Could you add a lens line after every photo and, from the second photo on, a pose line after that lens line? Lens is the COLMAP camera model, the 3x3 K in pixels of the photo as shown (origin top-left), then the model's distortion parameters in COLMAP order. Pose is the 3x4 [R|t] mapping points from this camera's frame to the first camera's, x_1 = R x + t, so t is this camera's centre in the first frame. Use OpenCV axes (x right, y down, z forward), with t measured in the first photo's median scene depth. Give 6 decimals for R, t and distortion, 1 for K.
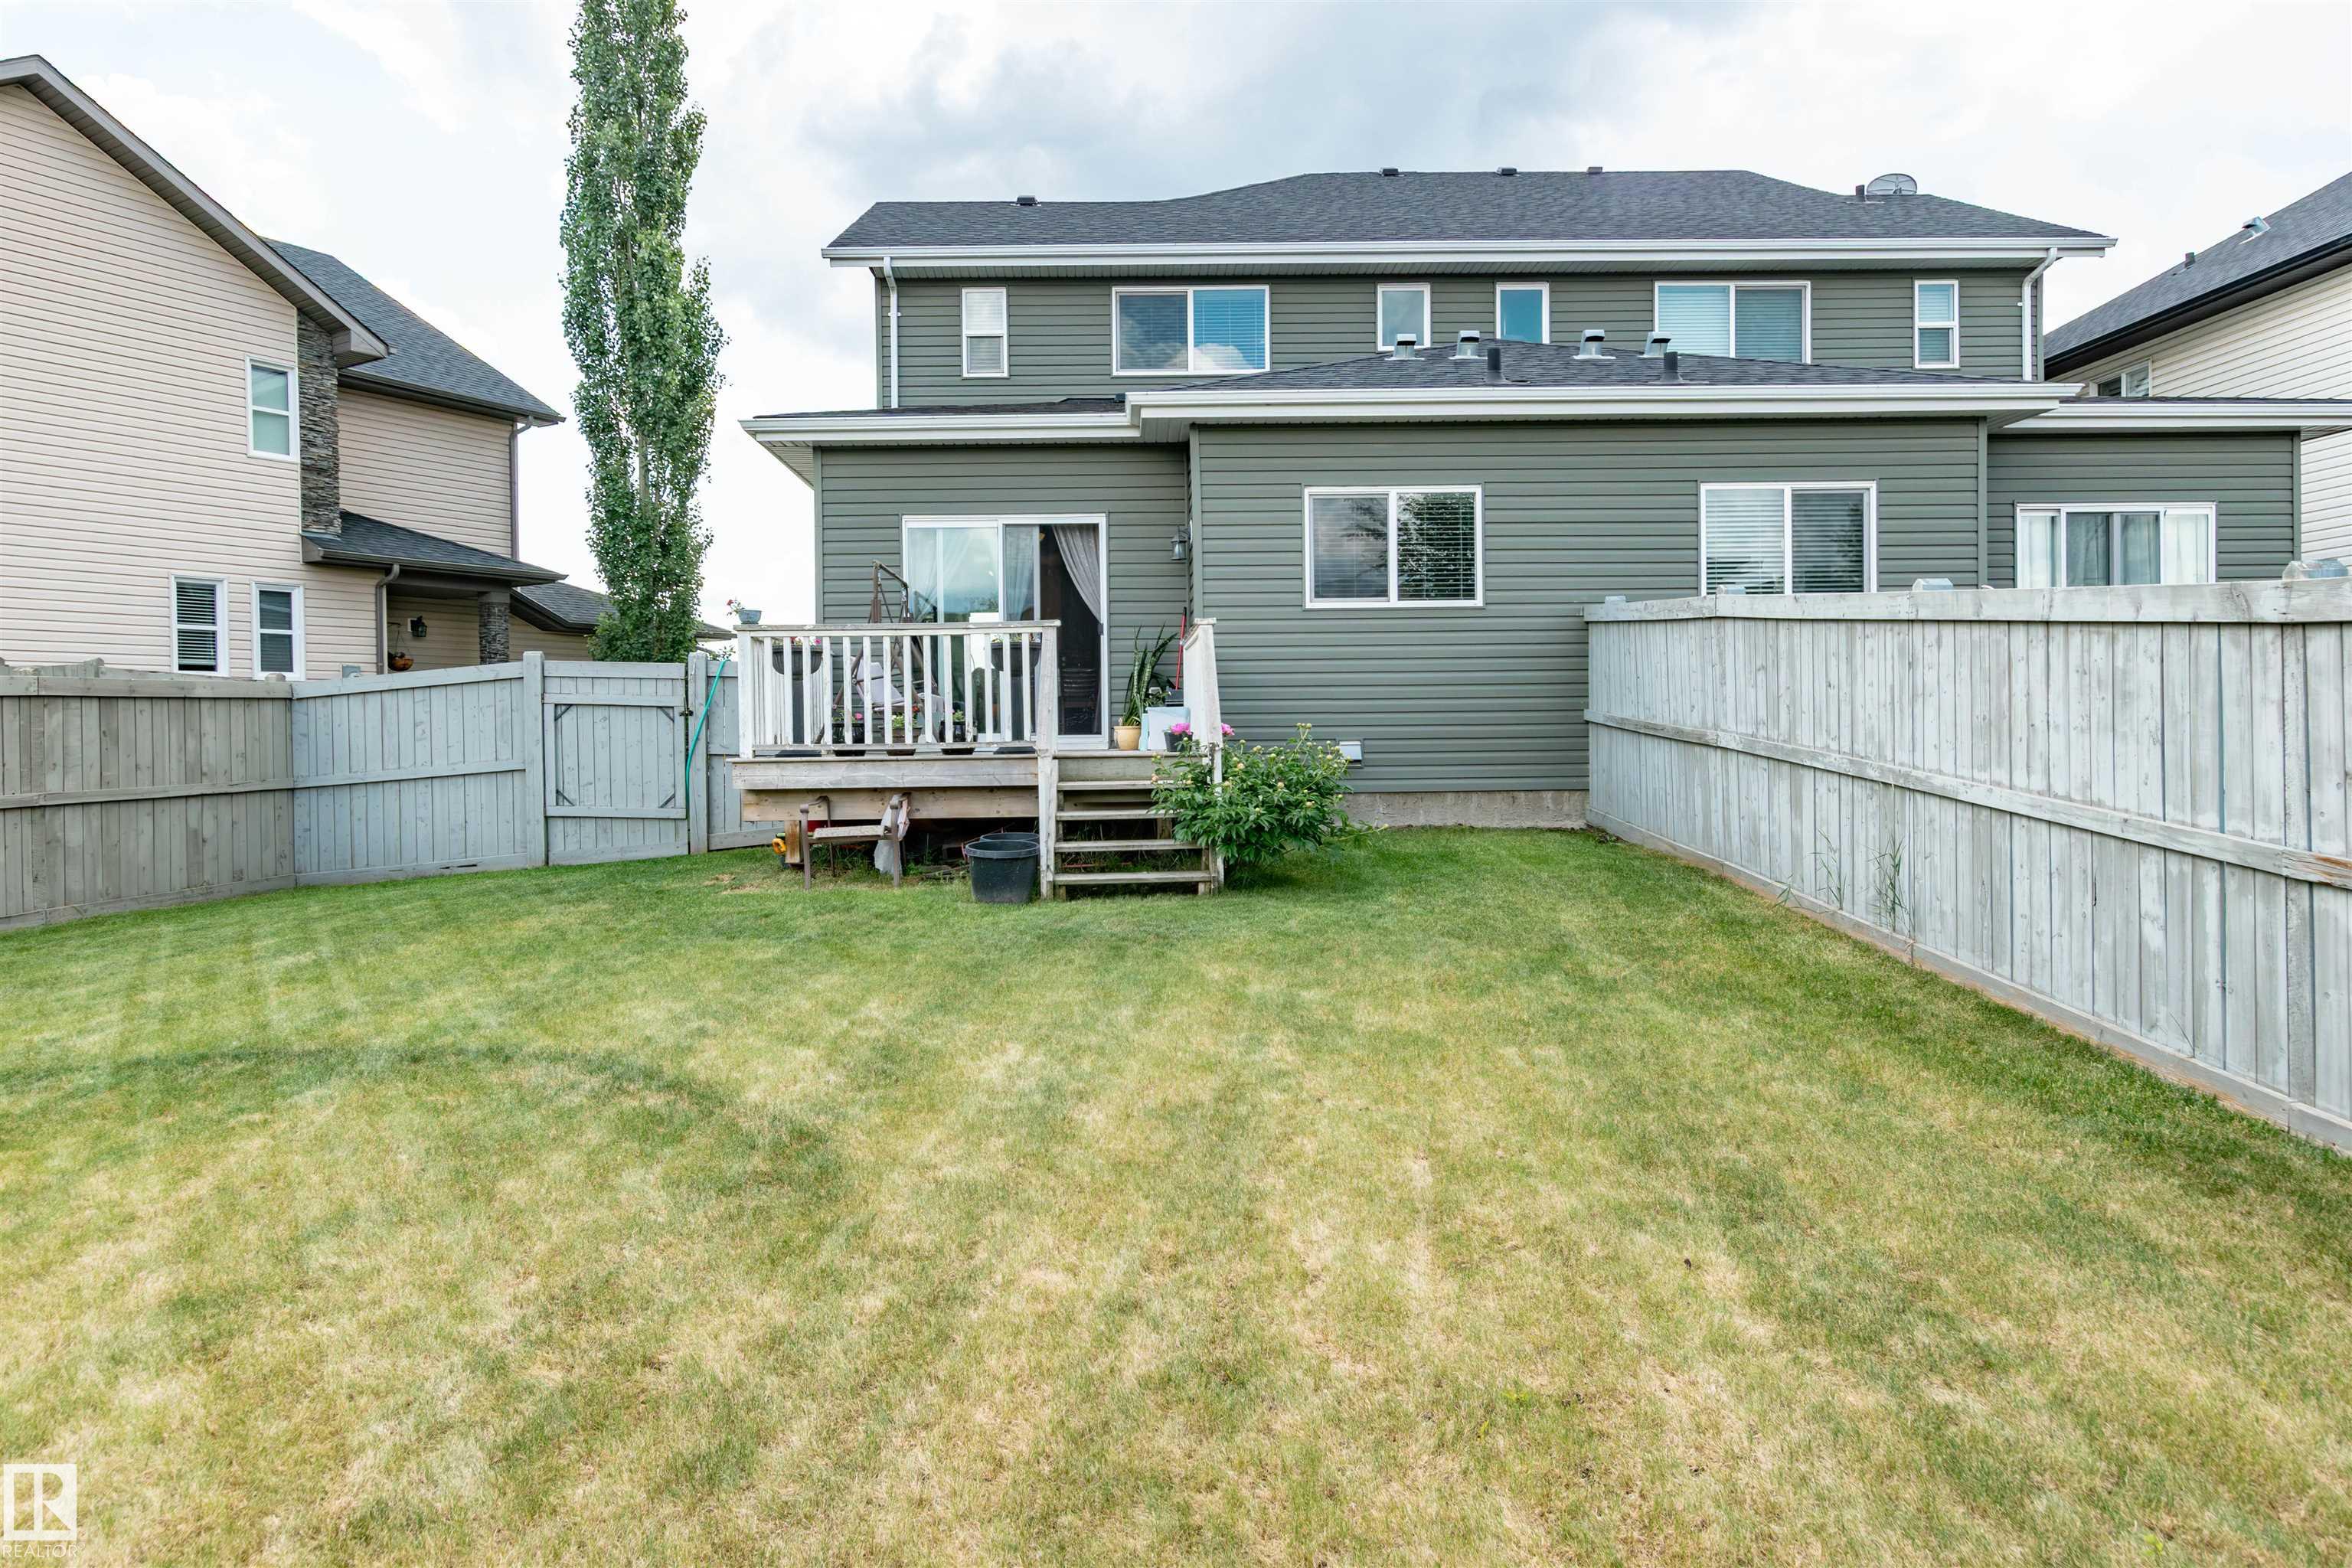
lens RADIAL K [[1417.4, 0, 1128.1], [0, 1417.4, 746.9], [0, 0, 1]] dist [-0.001777, -0.003460]
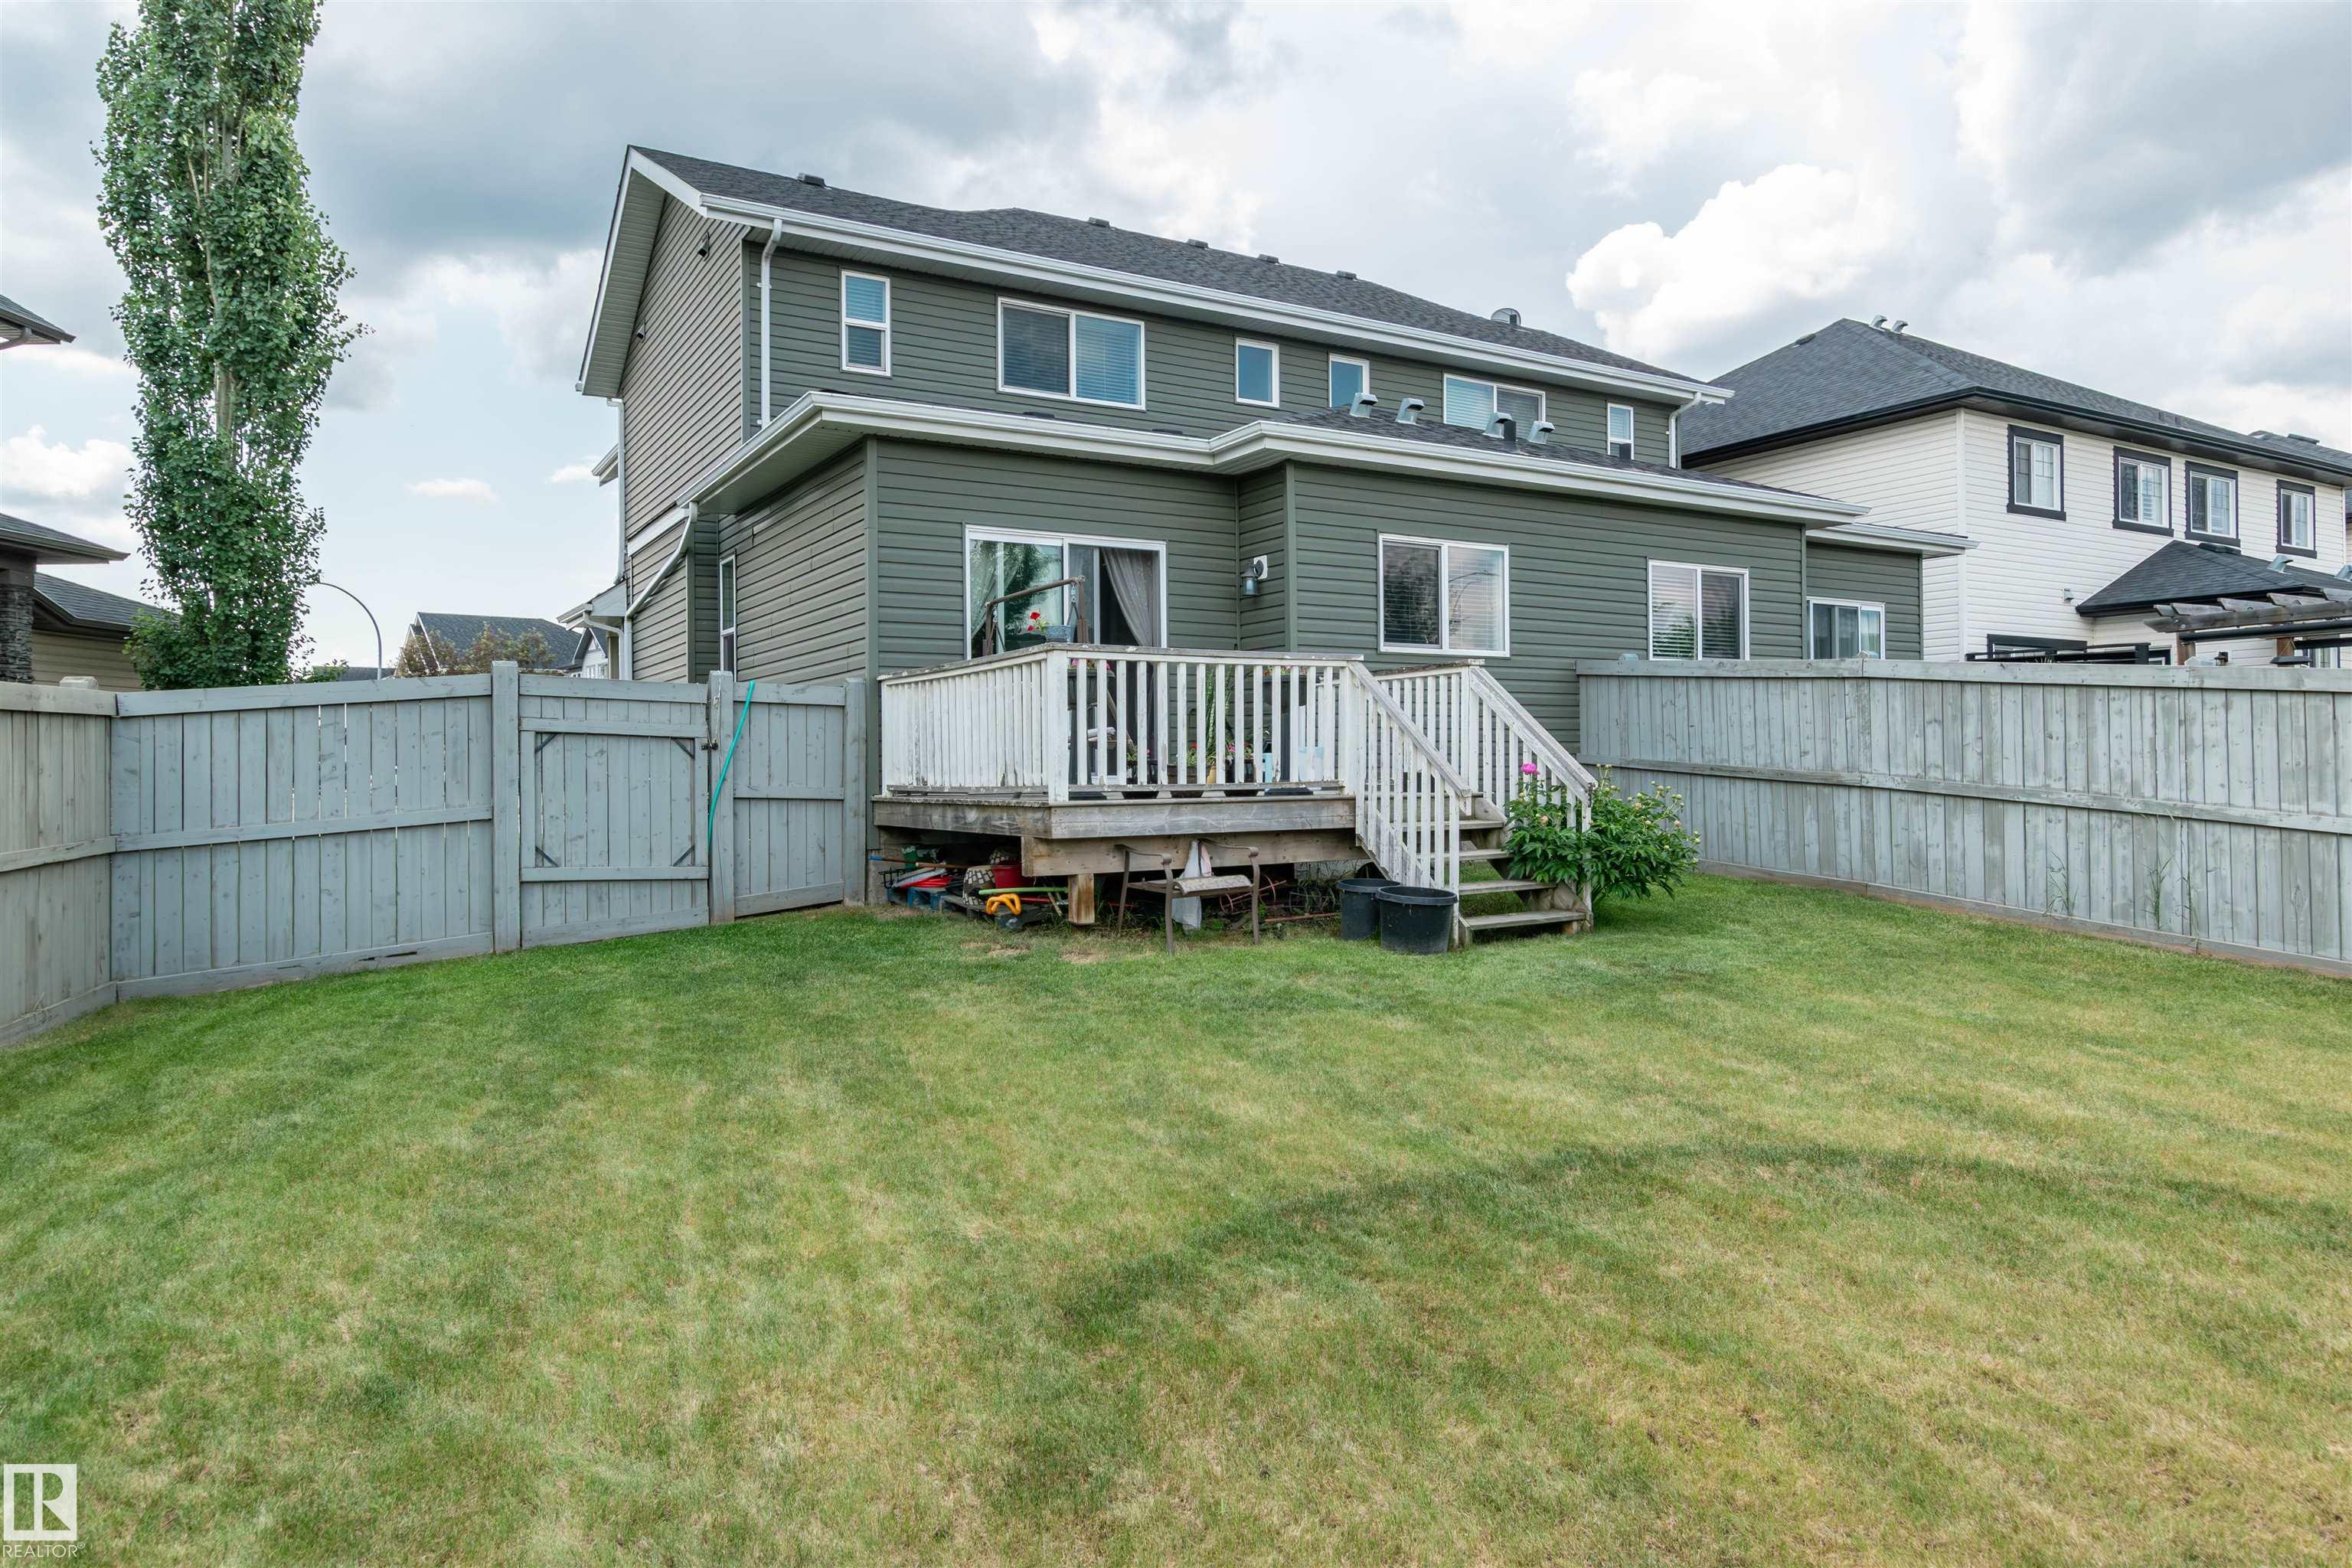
lens RADIAL K [[1417.4, 0, 1128.1], [0, 1417.4, 746.9], [0, 0, 1]] dist [-0.001777, -0.003460]
pose [[0.870900, 0.012185, 0.491309, -0.500997], [0.001755, 0.999609, -0.027903, -0.000900], [-0.491457, 0.025163, 0.870538, 0.190203]]
